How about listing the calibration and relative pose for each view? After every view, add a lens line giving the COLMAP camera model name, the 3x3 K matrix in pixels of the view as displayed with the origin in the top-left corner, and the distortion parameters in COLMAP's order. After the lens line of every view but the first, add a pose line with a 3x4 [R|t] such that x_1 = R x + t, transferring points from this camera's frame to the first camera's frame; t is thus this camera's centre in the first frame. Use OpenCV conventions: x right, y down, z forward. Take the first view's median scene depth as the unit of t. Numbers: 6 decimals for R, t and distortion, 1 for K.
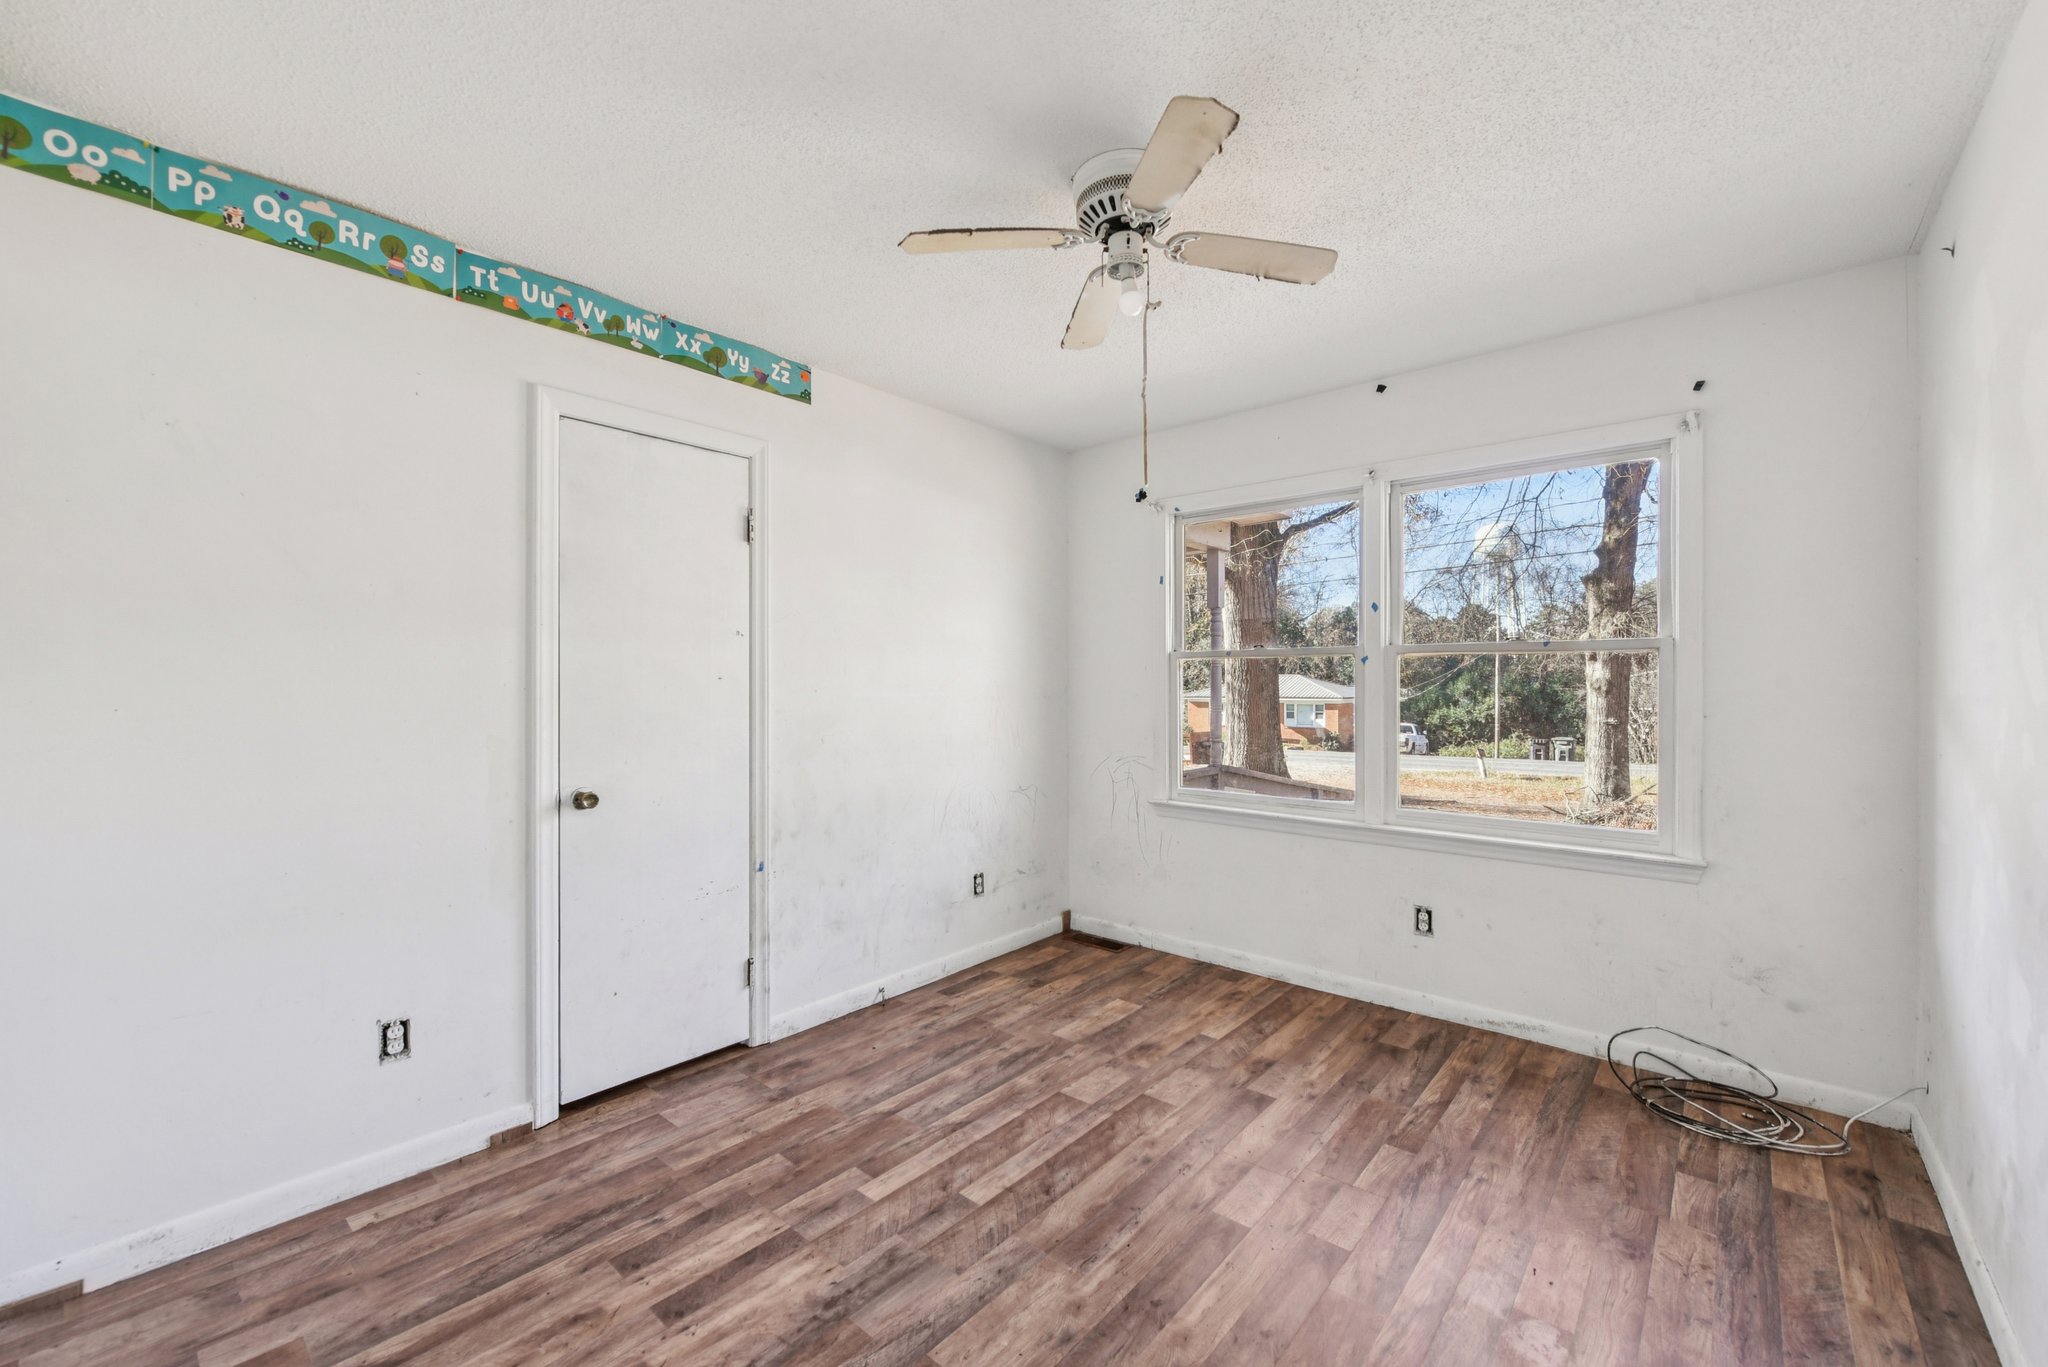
lens RADIAL K [[853.2, 0, 1030.1], [0, 853.2, 689.6], [0, 0, 1]] dist [0.181759, 0.000015]
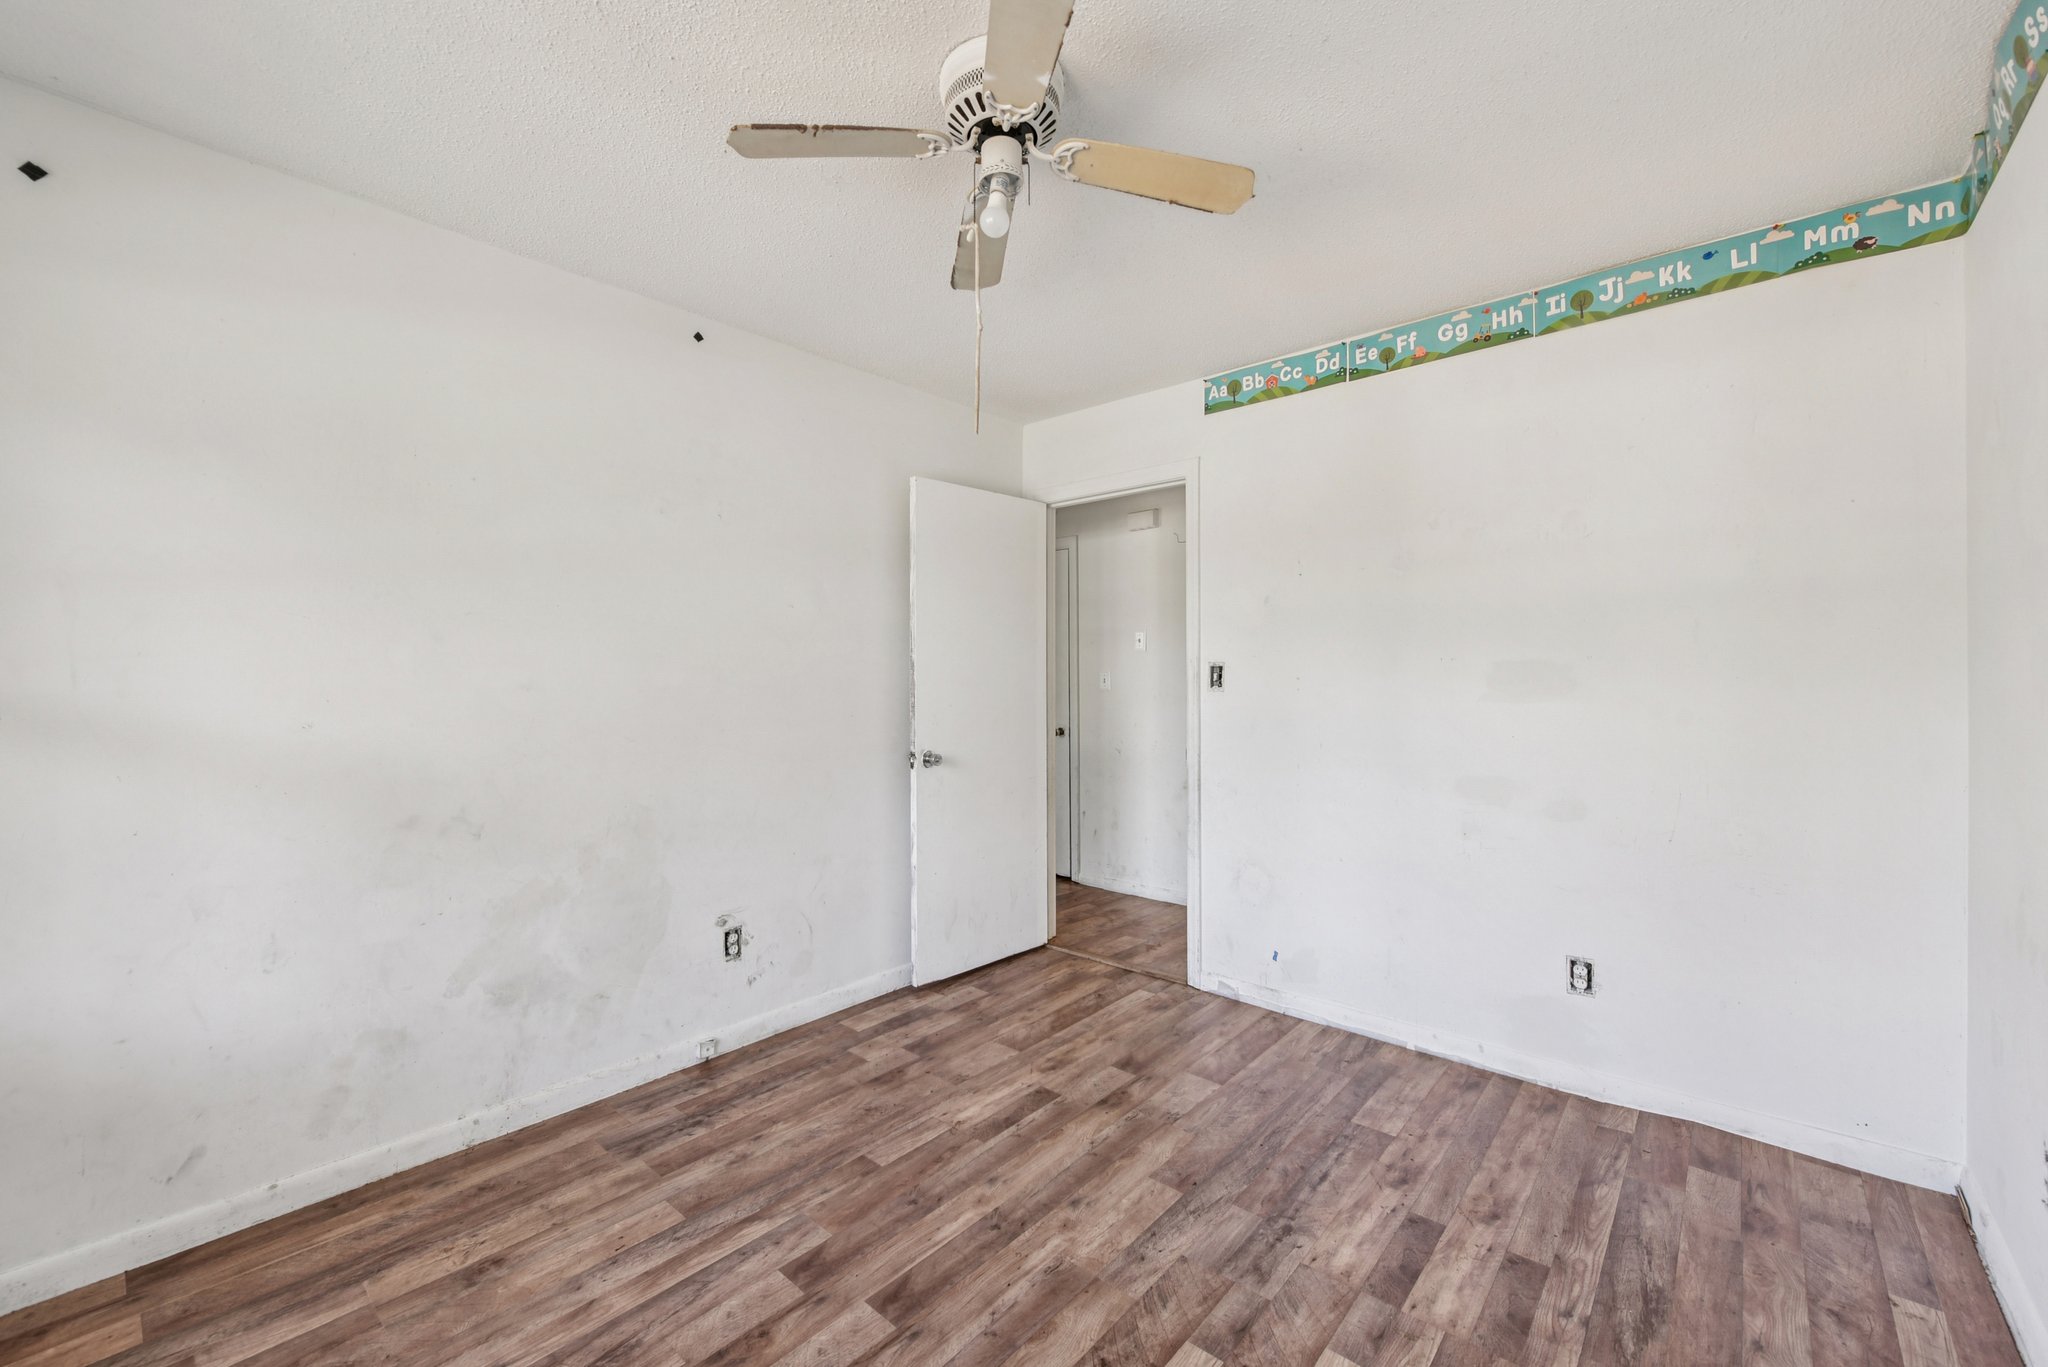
lens RADIAL K [[821.1, 0, 1019.8], [0, 821.1, 695.1], [0, 0, 1]] dist [-0.007826, 0.000058]
pose [[-0.999923, -0.000616, 0.012393, 0.088604], [-0.000243, 0.999547, 0.030084, -0.008898], [-0.012406, 0.030078, -0.999471, 1.839245]]
